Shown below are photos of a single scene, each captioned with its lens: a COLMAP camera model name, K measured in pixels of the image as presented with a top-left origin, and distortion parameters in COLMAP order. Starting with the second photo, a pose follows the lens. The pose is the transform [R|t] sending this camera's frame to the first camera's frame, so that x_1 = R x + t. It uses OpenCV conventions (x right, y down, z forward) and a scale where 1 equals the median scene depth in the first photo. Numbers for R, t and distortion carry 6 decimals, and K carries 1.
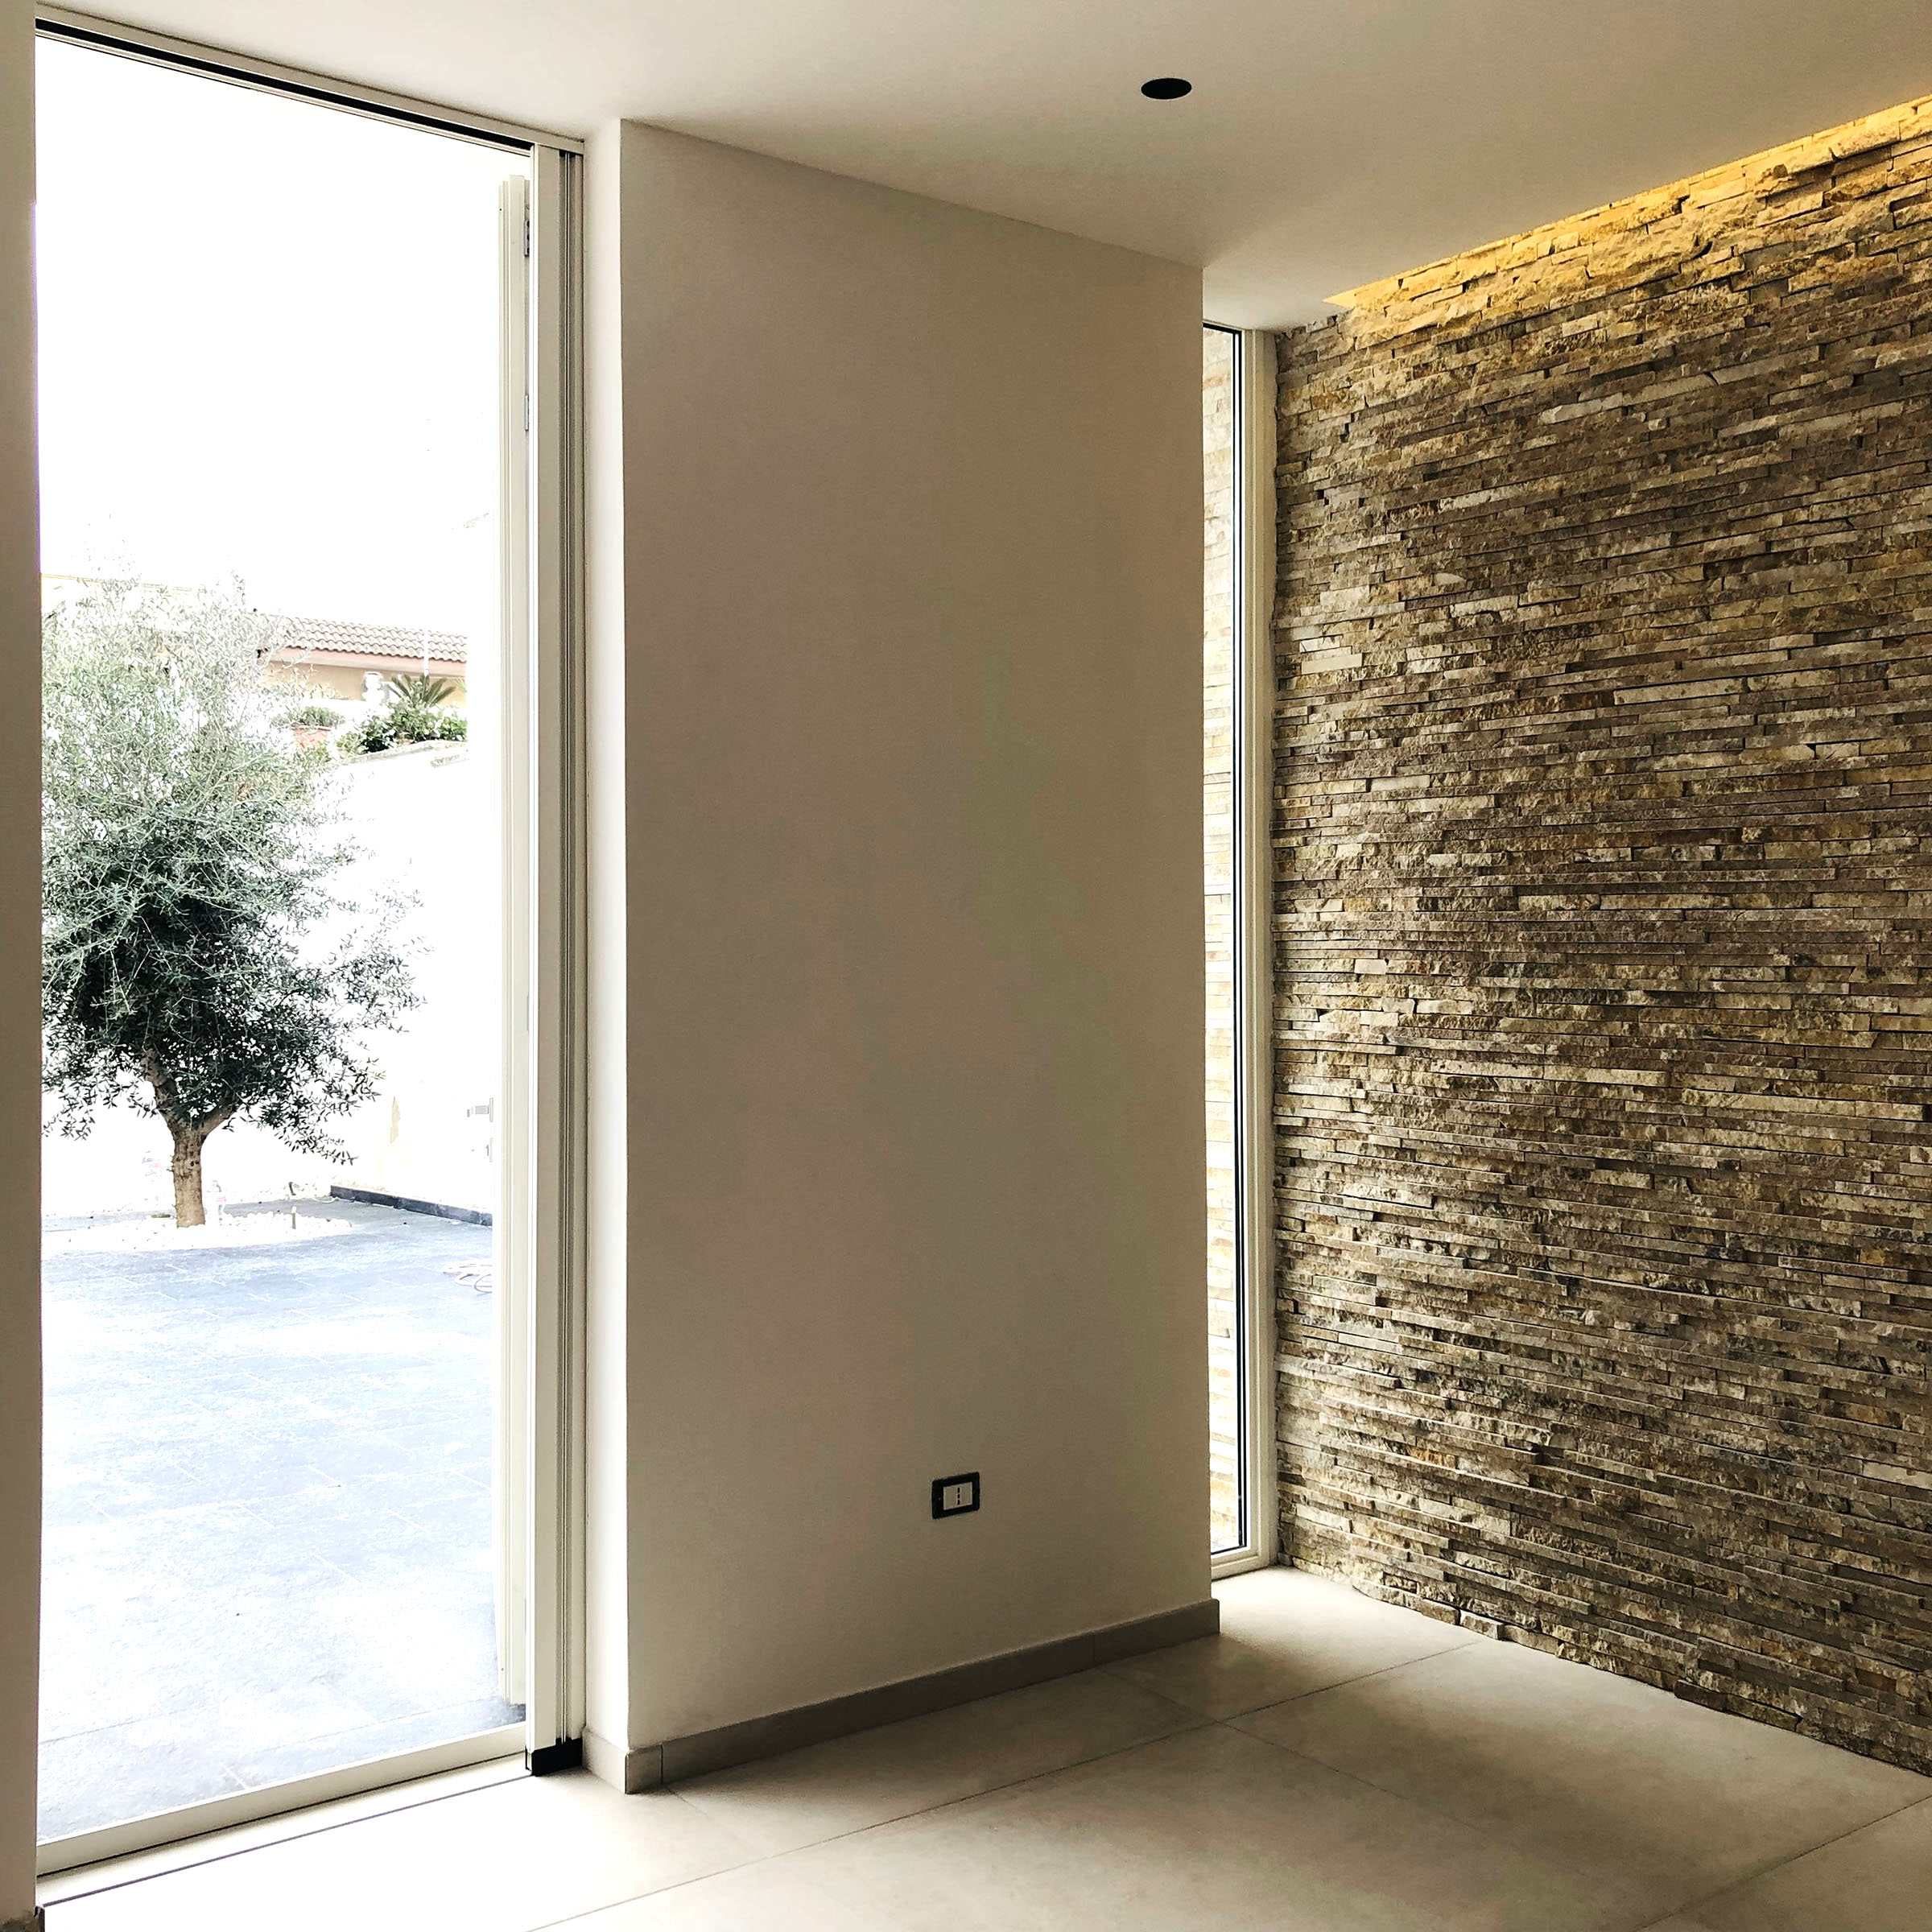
lens RADIAL K [[2178.5, 0, 966.9], [0, 2178.5, 955.2], [0, 0, 1]] dist [0.034452, 0.000000]
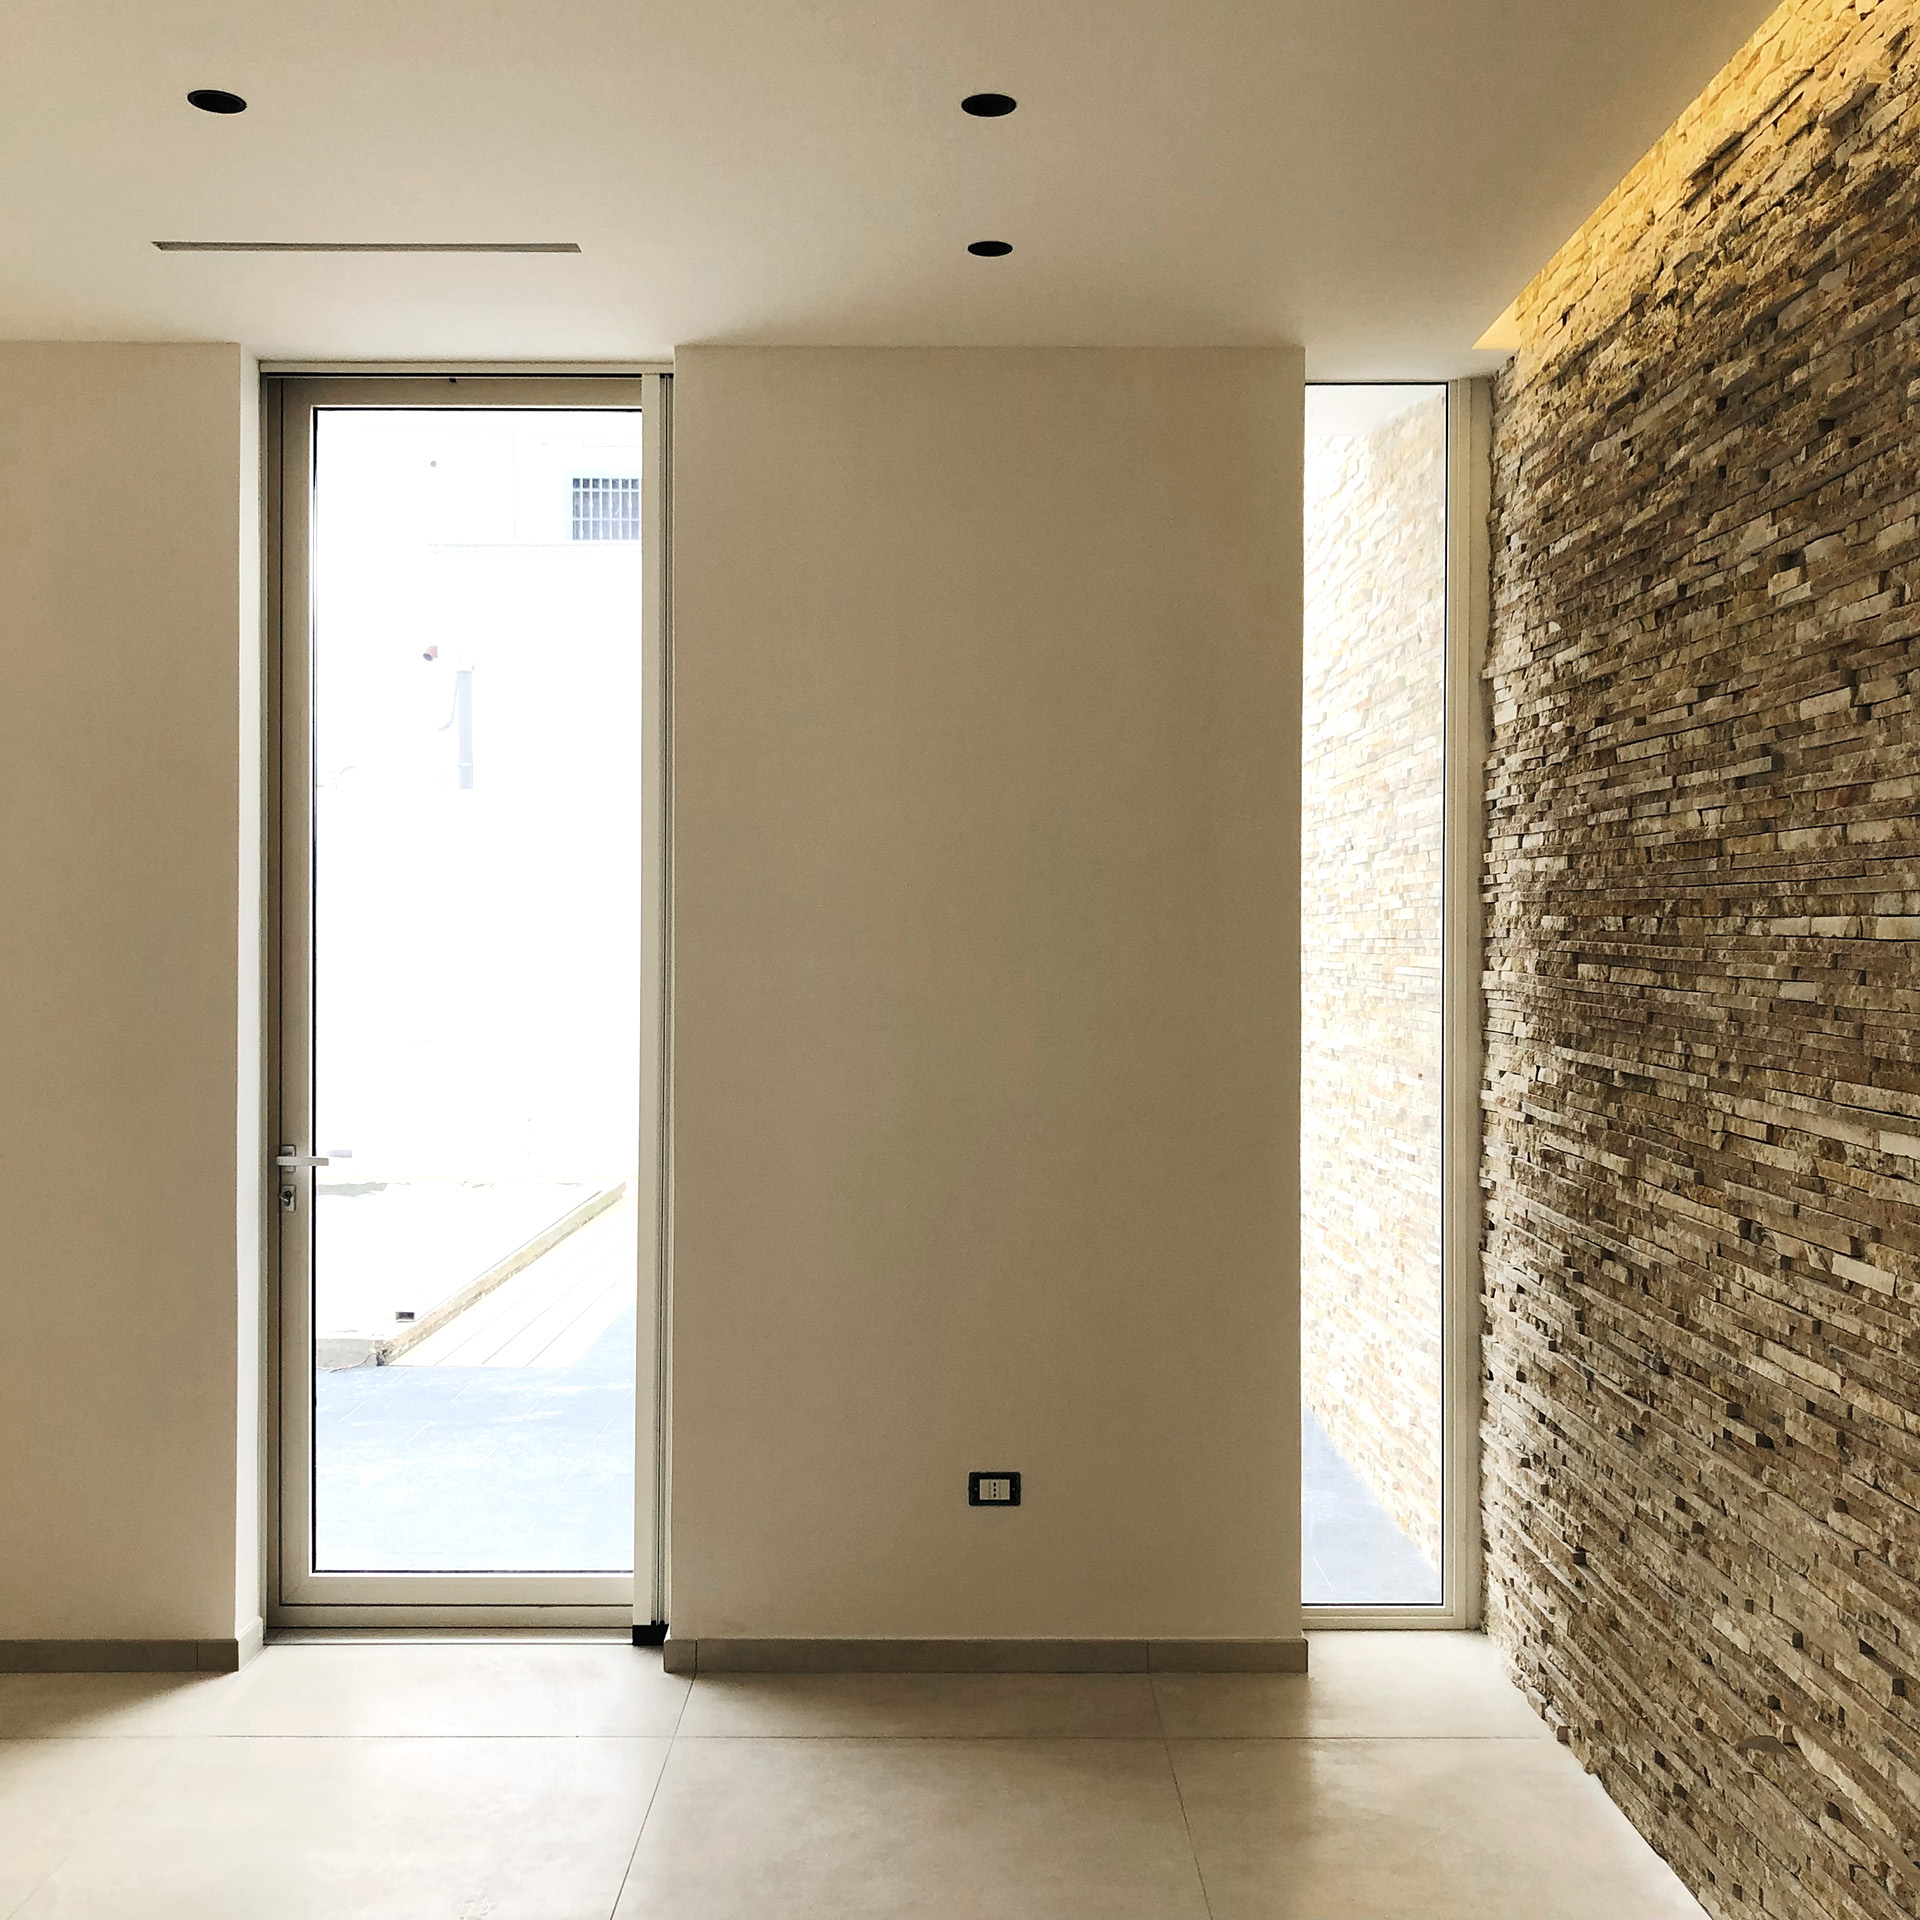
lens RADIAL K [[2165.0, 0, 961.4], [0, 2165.0, 964.5], [0, 0, 1]] dist [0.034452, 0.000000]
pose [[0.790907, 0.015404, -0.611742, 0.641292], [-0.007126, 0.999847, 0.015963, -0.041252], [0.611895, -0.008265, 0.790896, 0.096666]]
